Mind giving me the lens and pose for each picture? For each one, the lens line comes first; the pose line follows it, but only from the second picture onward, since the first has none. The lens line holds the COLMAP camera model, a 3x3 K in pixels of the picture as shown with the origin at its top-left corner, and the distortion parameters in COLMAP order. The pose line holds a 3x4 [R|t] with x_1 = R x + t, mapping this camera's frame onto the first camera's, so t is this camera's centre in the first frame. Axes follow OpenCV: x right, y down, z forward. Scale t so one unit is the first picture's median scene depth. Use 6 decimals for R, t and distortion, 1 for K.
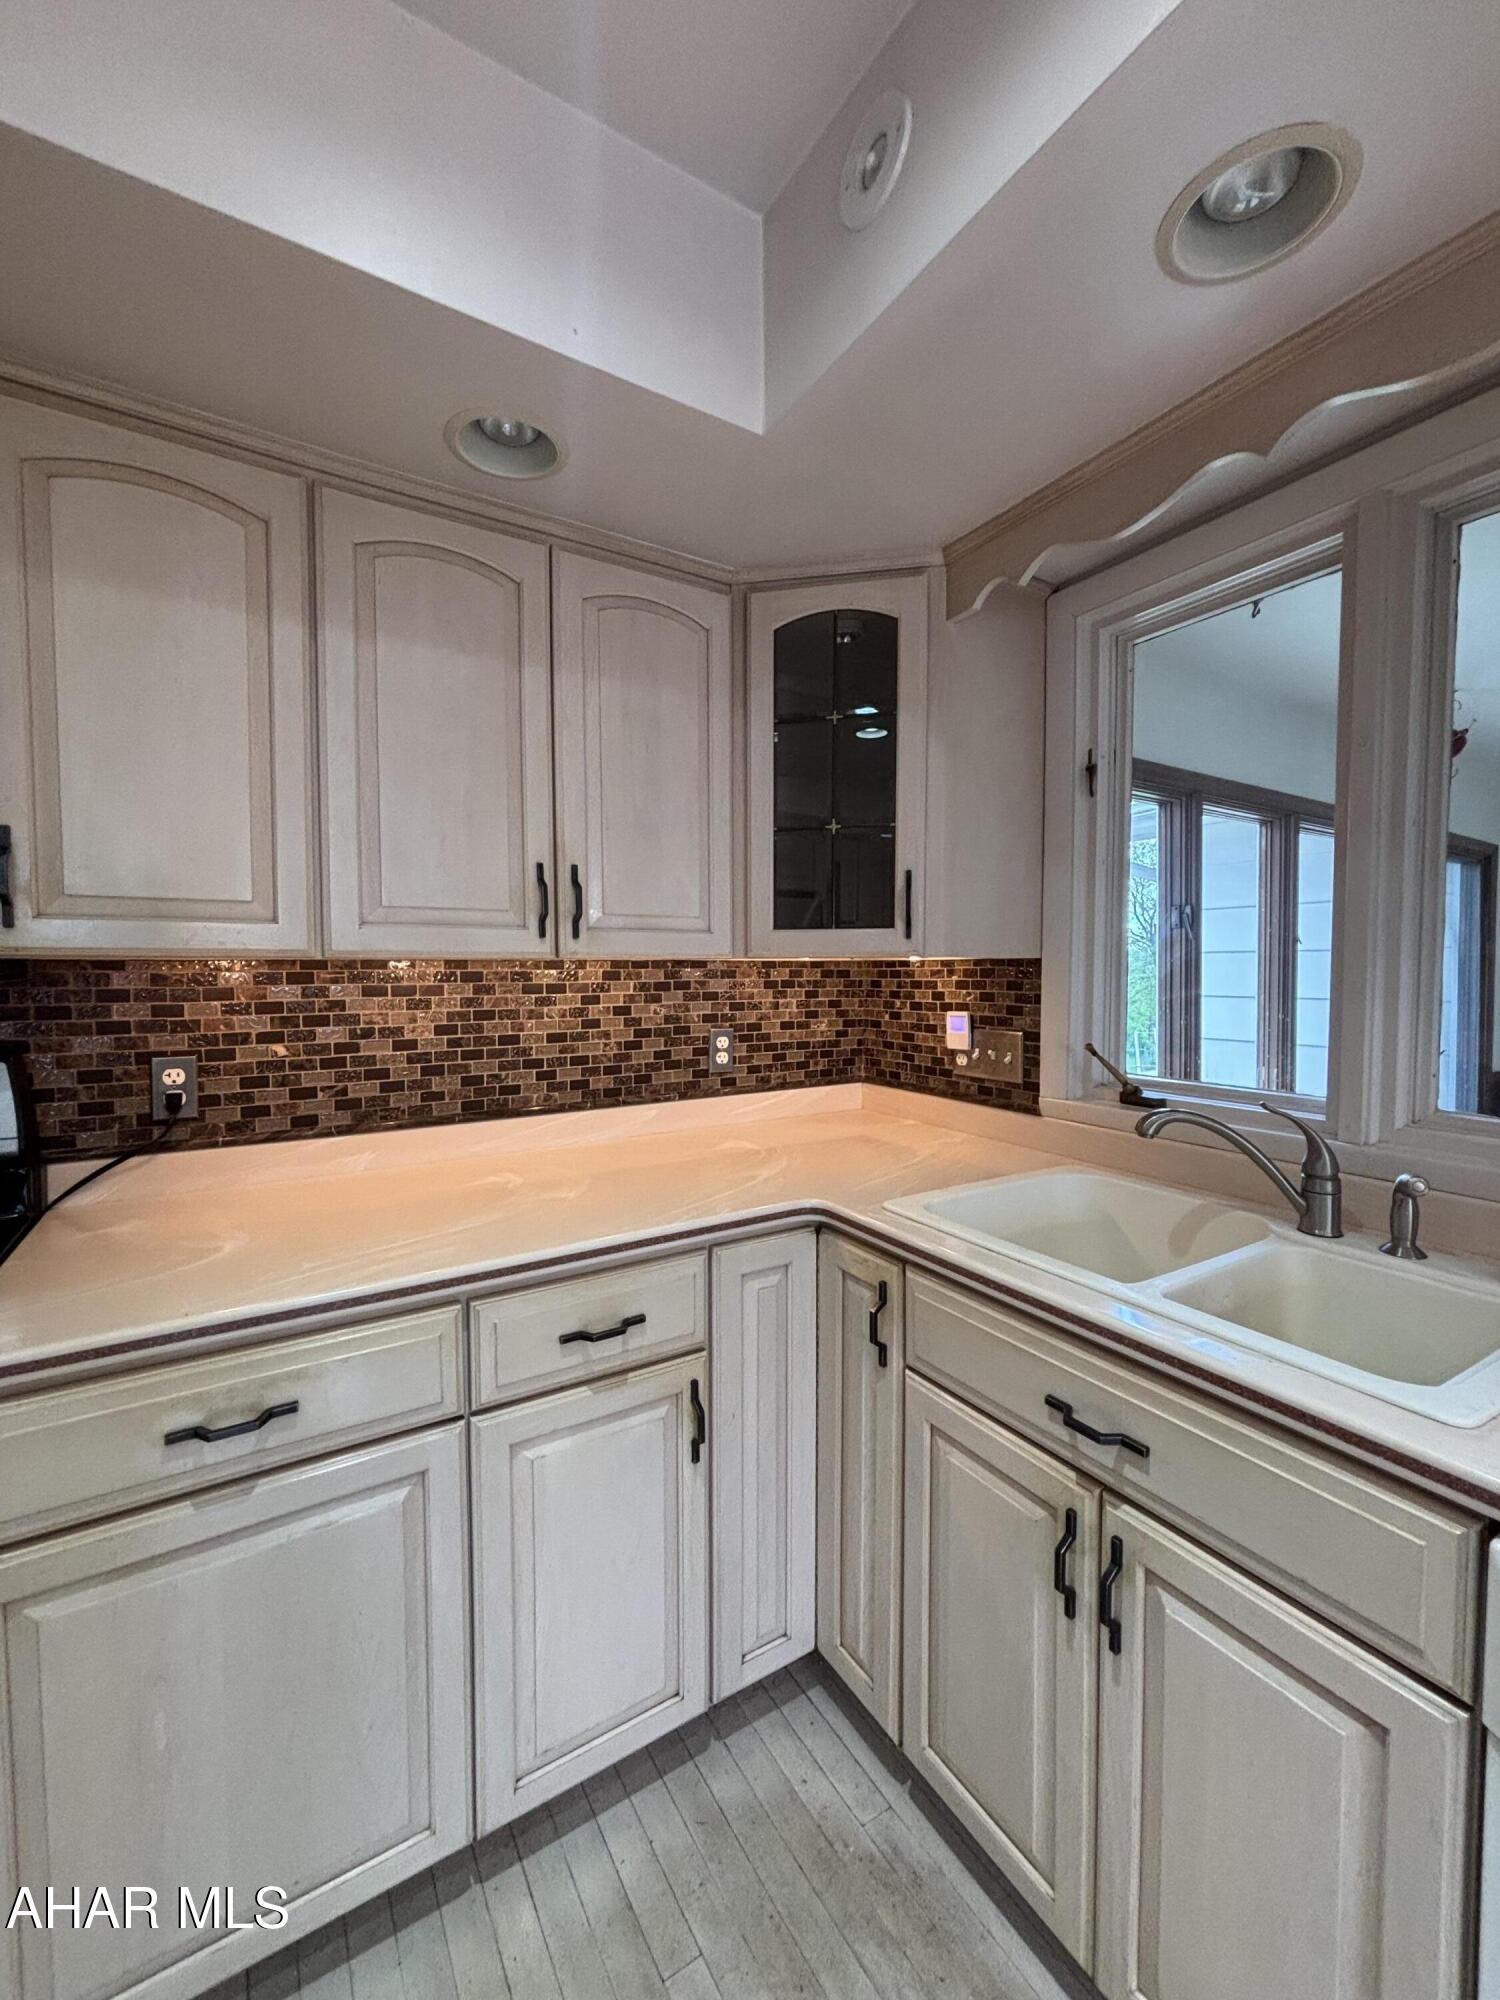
lens RADIAL K [[807.7, 0, 750.5], [0, 807.7, 1001.8], [0, 0, 1]] dist [0.012615, -0.006565]
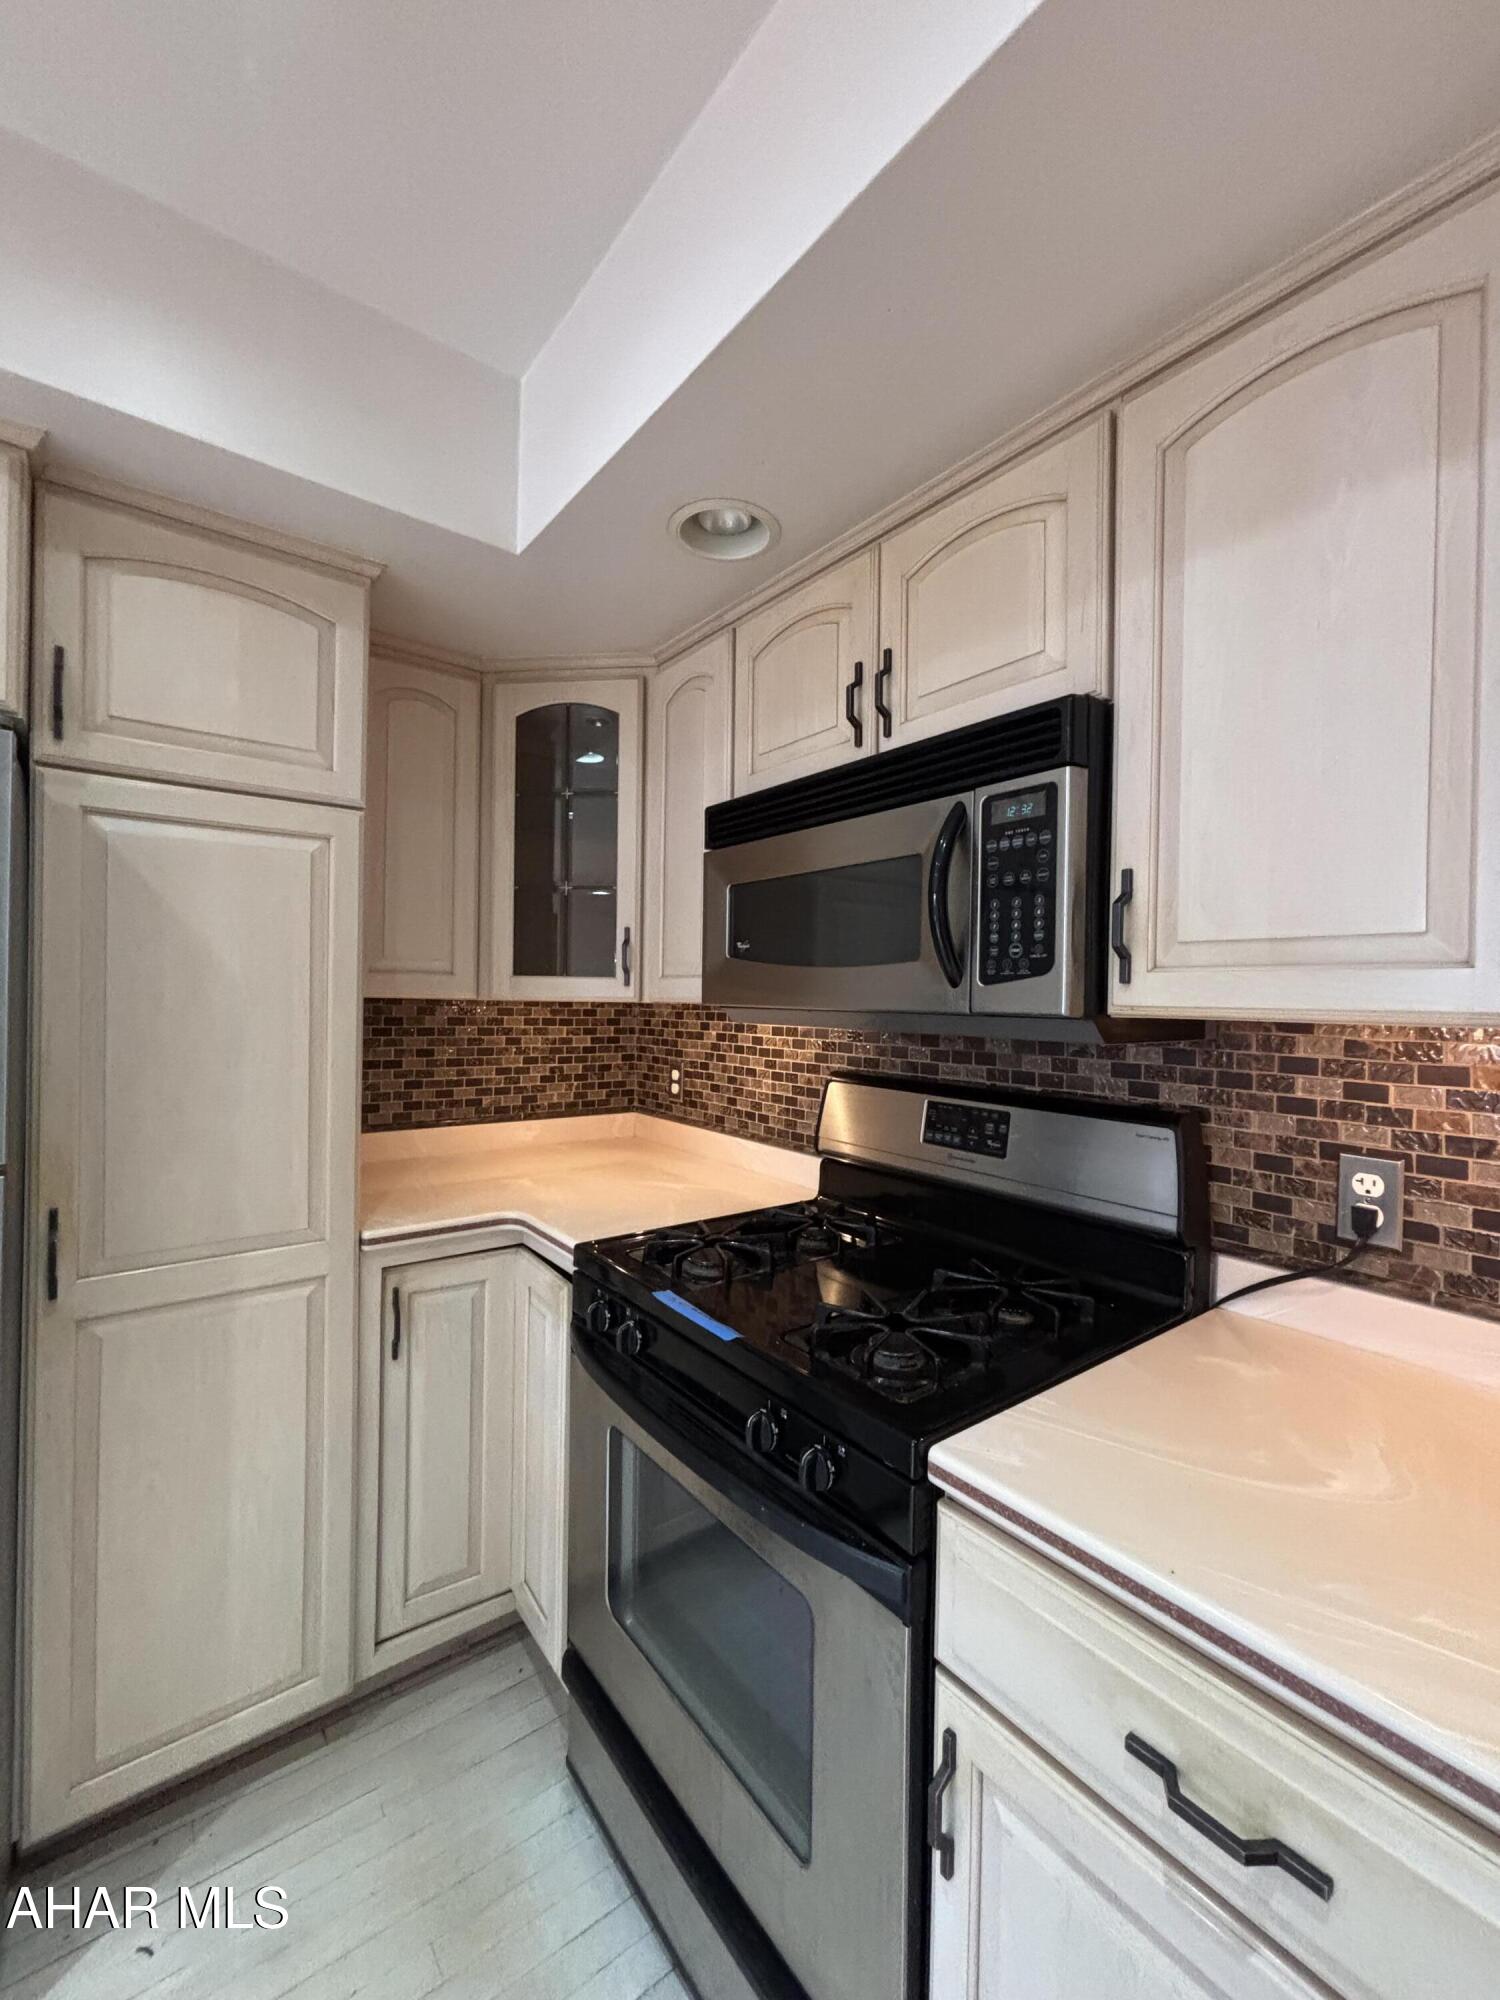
lens RADIAL K [[807.7, 0, 750.5], [0, 807.7, 1001.8], [0, 0, 1]] dist [0.012615, -0.006565]
pose [[0.106165, 0.006266, -0.994329, -0.050522], [-0.065721, 0.997838, -0.000729, -0.029089], [0.992174, 0.065426, 0.106347, 0.331354]]
